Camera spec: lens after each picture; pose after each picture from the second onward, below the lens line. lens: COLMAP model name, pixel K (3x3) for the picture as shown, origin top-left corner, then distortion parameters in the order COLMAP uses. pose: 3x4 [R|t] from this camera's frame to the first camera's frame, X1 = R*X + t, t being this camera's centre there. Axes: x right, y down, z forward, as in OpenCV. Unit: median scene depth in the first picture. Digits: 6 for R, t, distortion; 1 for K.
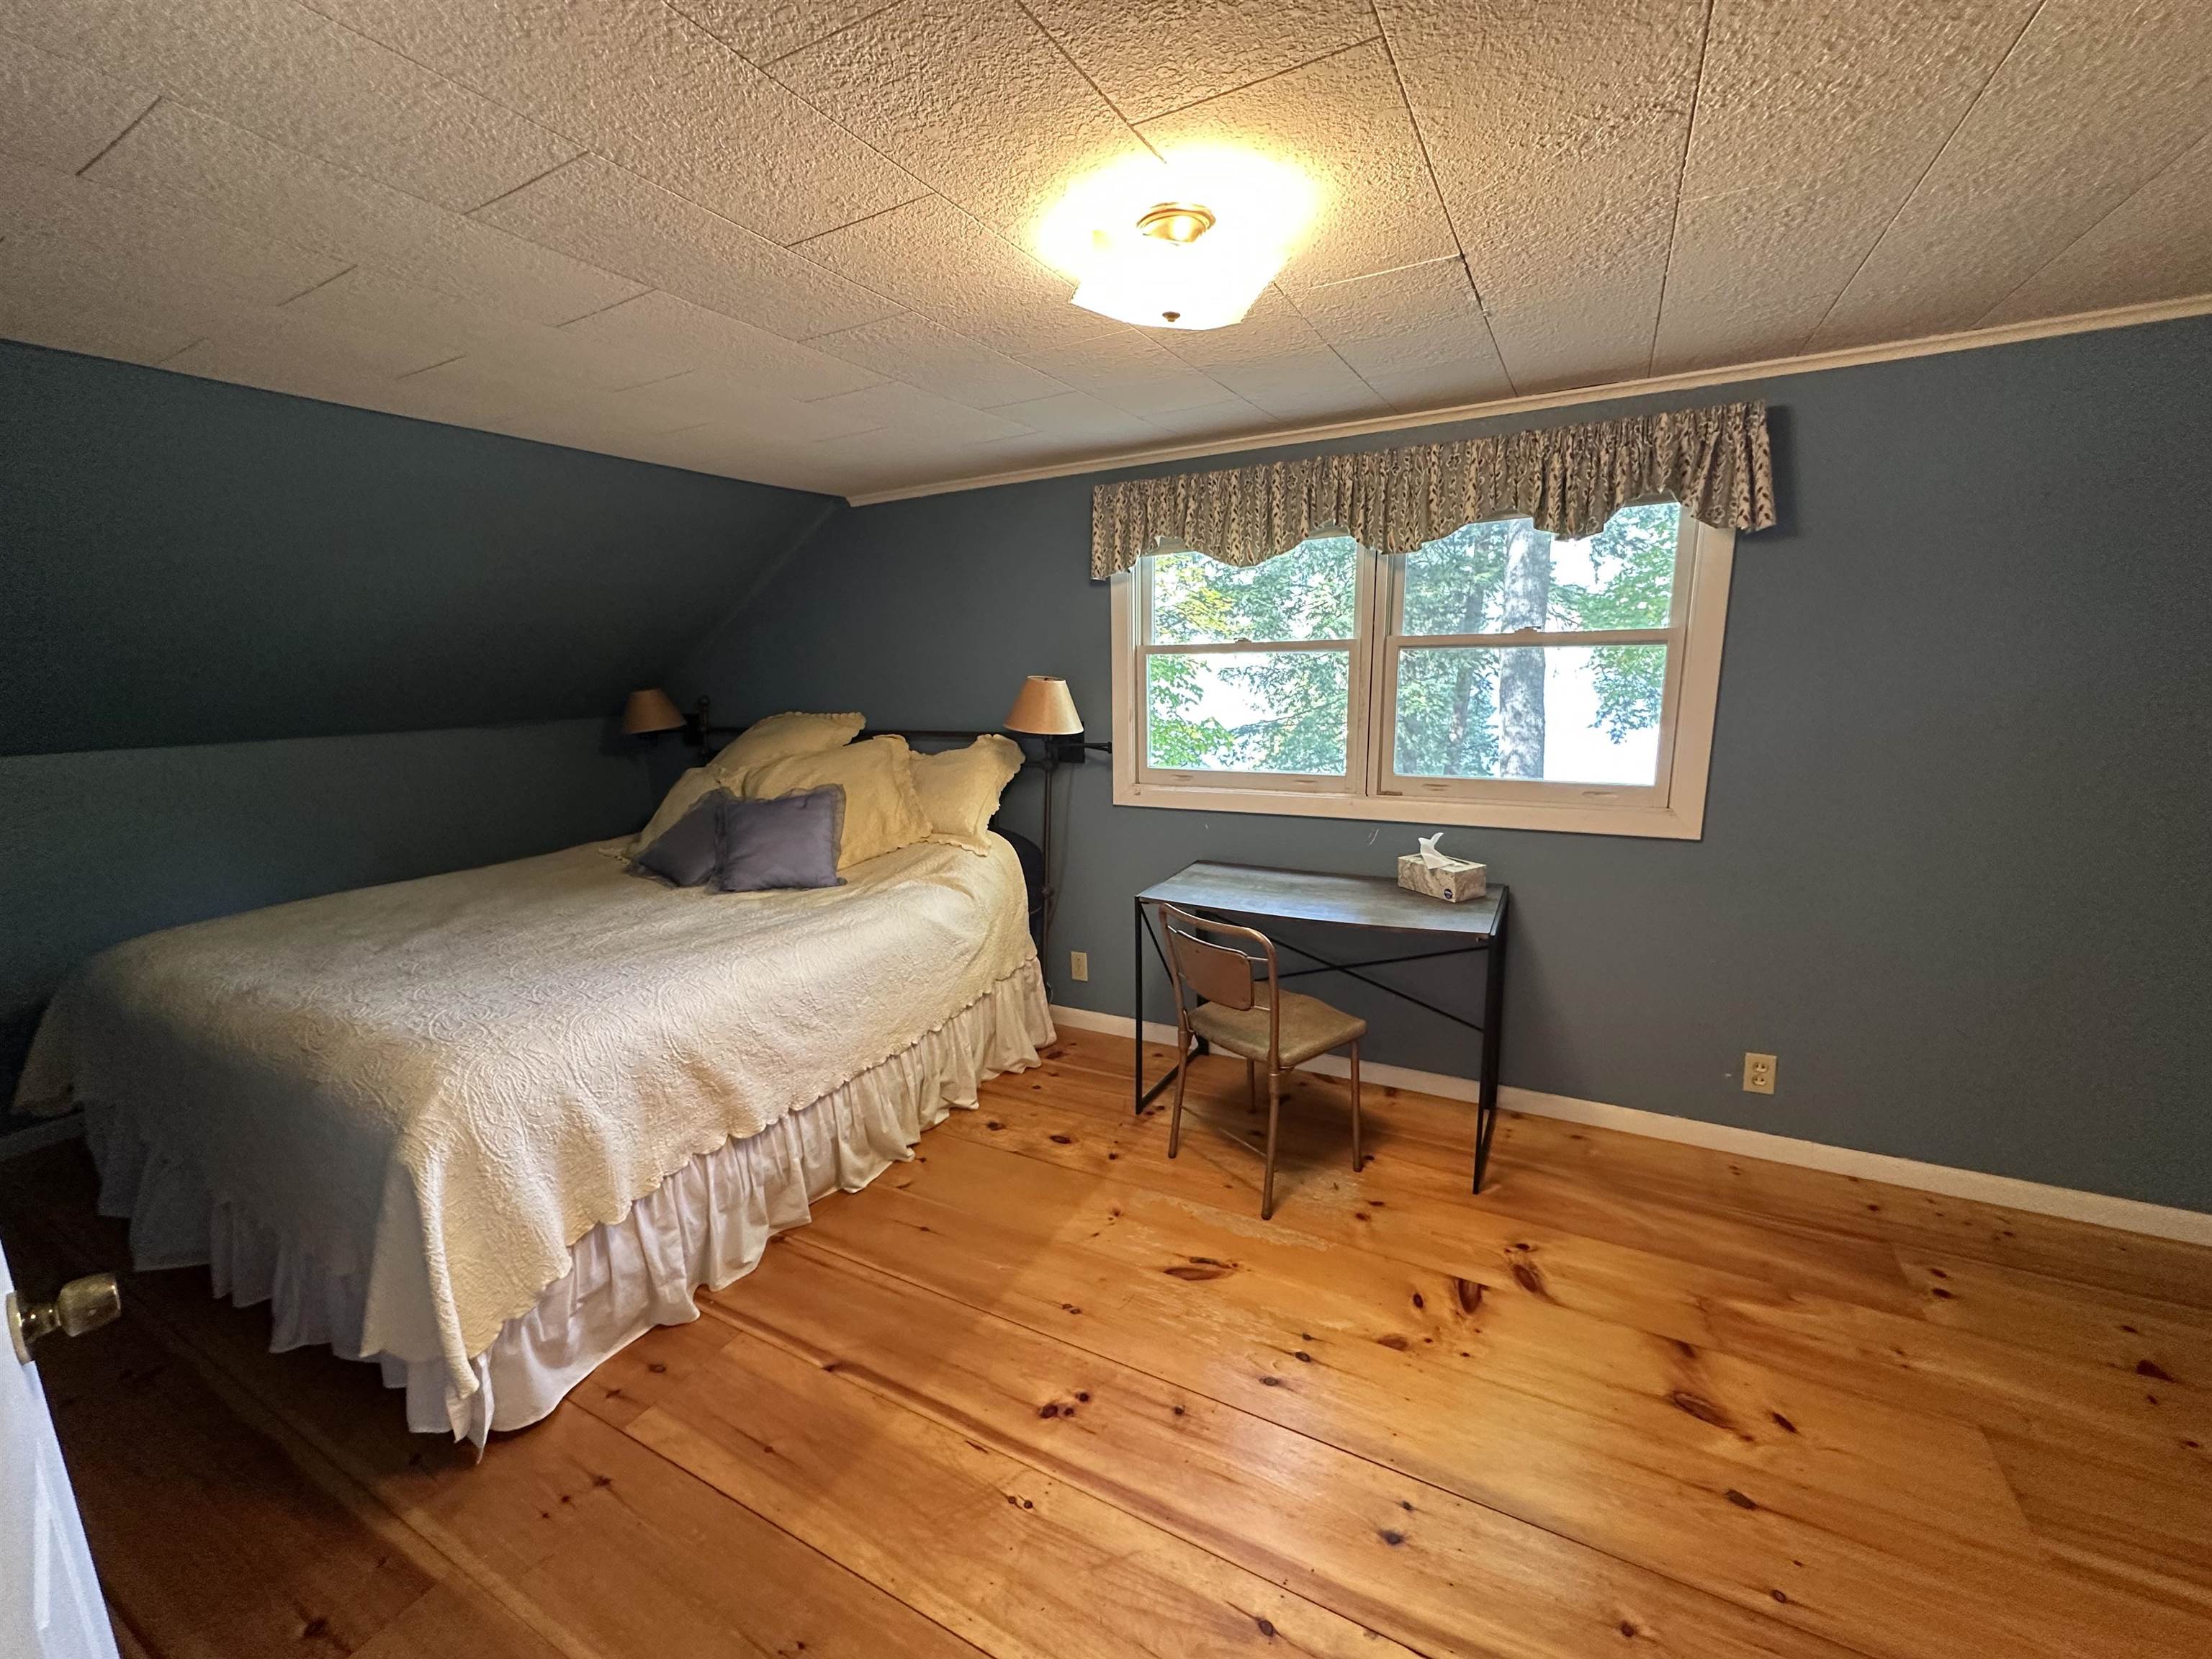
lens RADIAL K [[883.6, 0, 1111.5], [0, 883.6, 823.1], [0, 0, 1]] dist [0.004043, 0.000428]
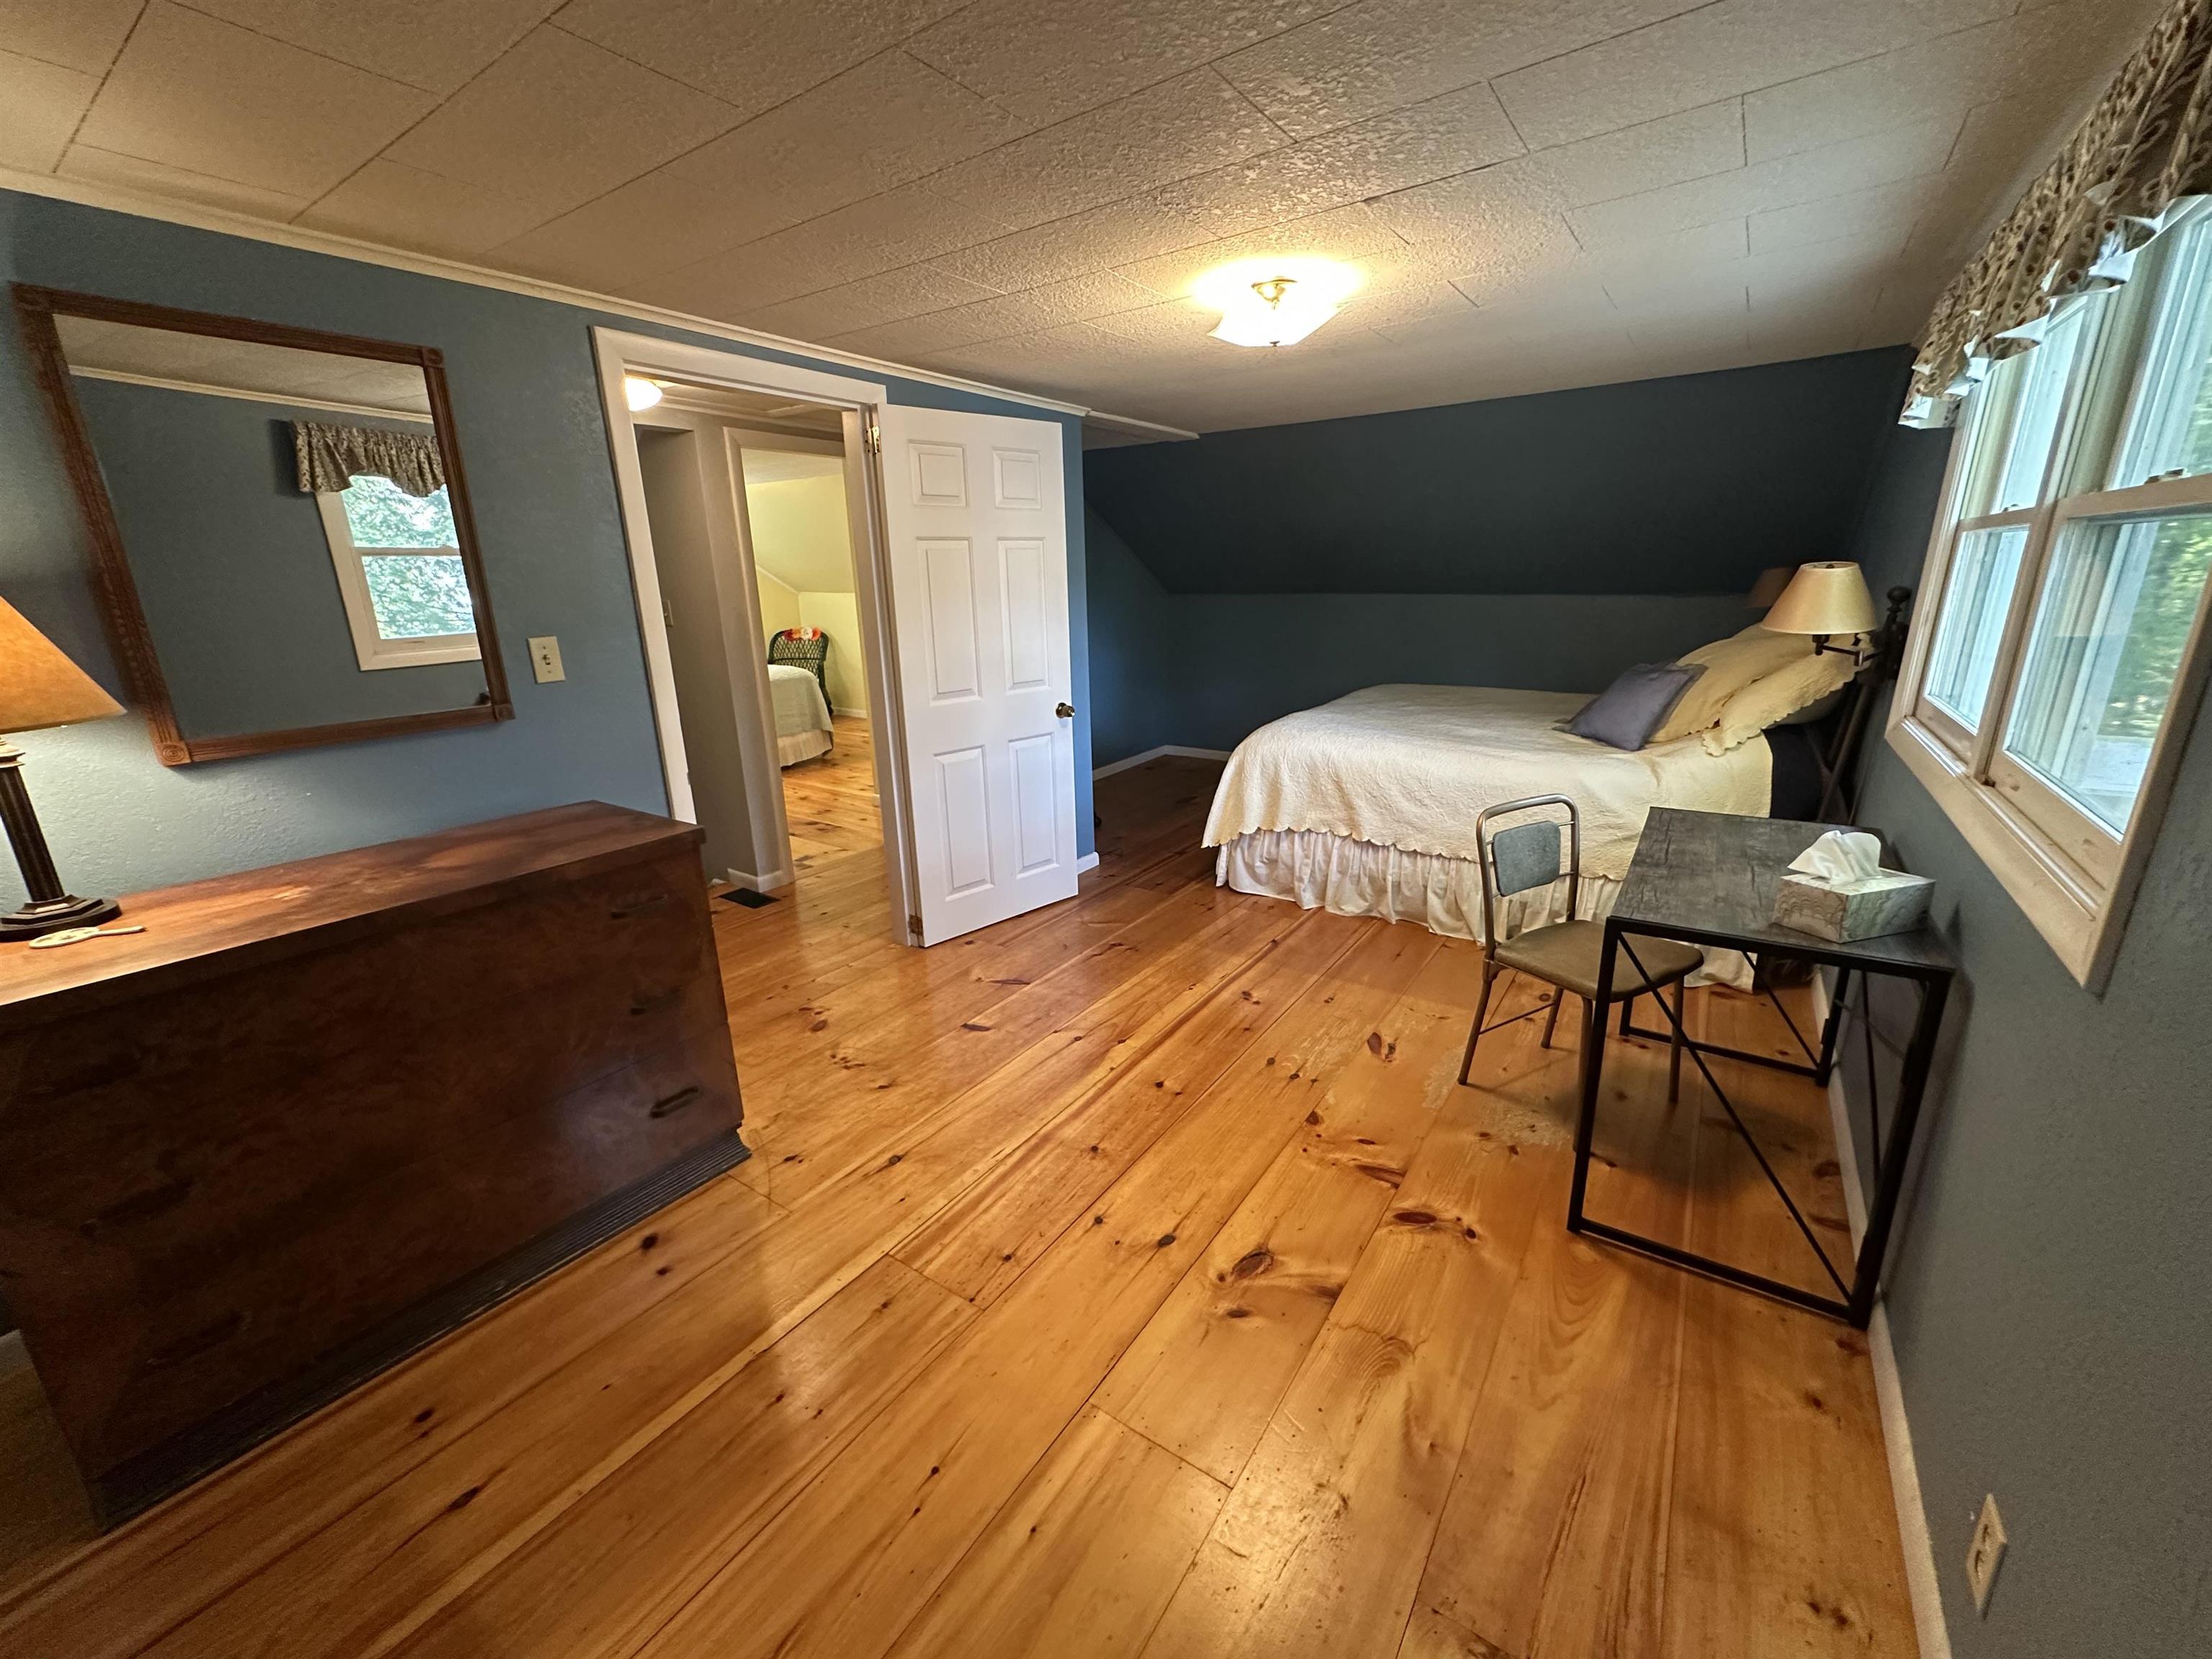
lens RADIAL K [[883.6, 0, 1115.5], [0, 883.6, 828.9], [0, 0, 1]] dist [0.004043, 0.000428]
pose [[-0.116364, 0.296323, -0.947973, 1.262872], [-0.156752, 0.937016, 0.312139, -0.123634], [0.980759, 0.184918, -0.062586, 0.655946]]
